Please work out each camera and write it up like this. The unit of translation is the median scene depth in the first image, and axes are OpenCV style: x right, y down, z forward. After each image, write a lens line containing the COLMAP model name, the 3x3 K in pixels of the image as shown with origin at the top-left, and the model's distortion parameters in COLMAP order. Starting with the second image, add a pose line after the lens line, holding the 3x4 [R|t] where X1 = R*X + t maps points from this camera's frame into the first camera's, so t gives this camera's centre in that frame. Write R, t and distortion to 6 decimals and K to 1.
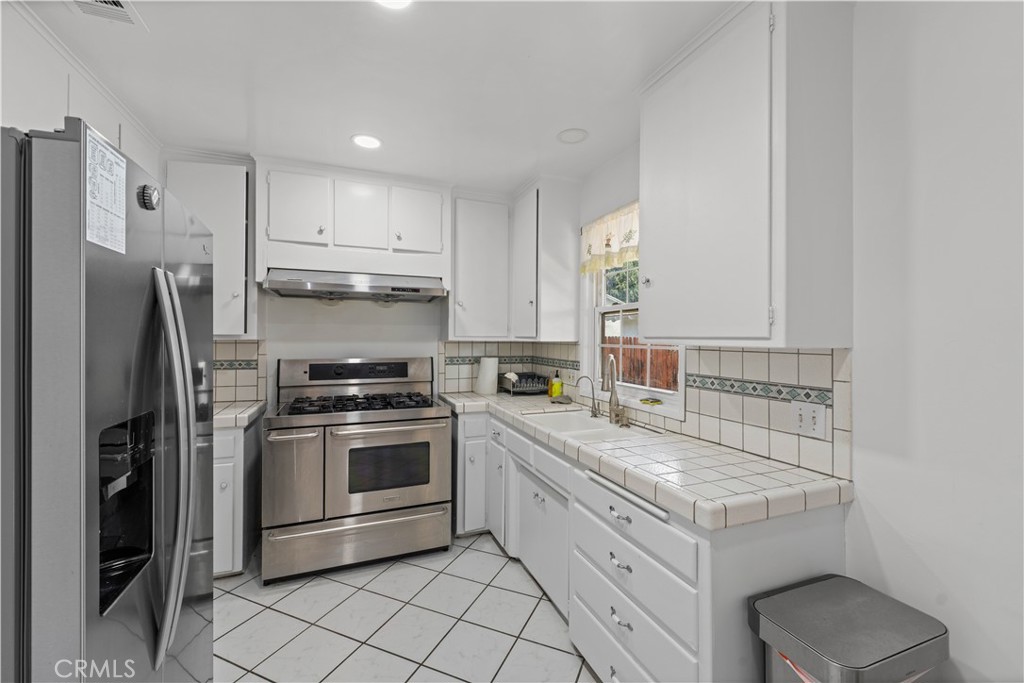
lens RADIAL K [[416.2, 0, 512.0], [0, 416.2, 341.5], [0, 0, 1]] dist [0.000680, 0.000168]
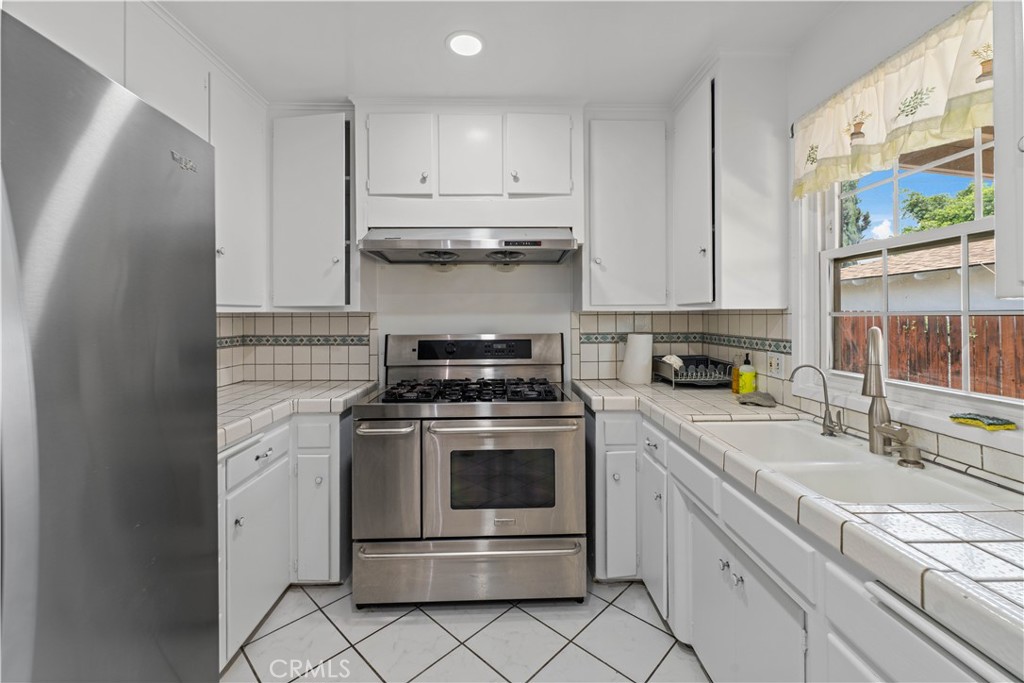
lens RADIAL K [[419.2, 0, 507.9], [0, 419.2, 314.0], [0, 0, 1]] dist [0.001824, 0.000064]
pose [[0.936313, -0.012806, -0.350933, -0.014400], [0.007757, 0.999845, -0.015789, 0.015444], [0.351081, 0.012061, 0.936267, 0.267598]]
